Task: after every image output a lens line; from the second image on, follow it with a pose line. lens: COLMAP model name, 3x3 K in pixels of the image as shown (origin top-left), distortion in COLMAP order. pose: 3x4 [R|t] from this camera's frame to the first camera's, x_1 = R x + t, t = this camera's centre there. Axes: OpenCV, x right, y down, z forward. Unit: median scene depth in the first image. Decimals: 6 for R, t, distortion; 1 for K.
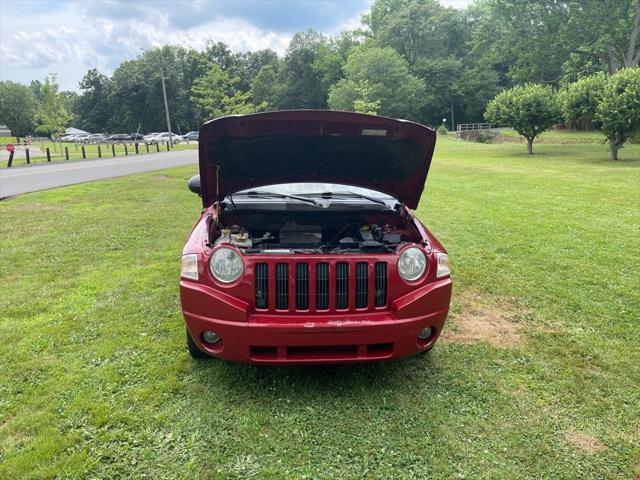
lens RADIAL K [[477.1, 0, 320.0], [0, 477.1, 240.0], [0, 0, 1]] dist [0.038038, -0.082256]
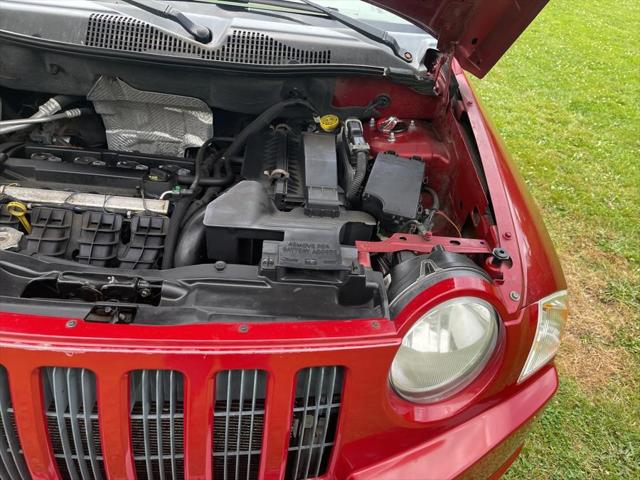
lens RADIAL K [[512.9, 0, 299.0], [0, 512.9, 239.5], [0, 0, 1]] dist [0.054666, -0.107901]
pose [[0.992630, 0.121184, -0.000331, 0.083416], [-0.111126, 0.911332, 0.396389, -0.092482], [0.048338, -0.393431, 0.918083, 0.608906]]
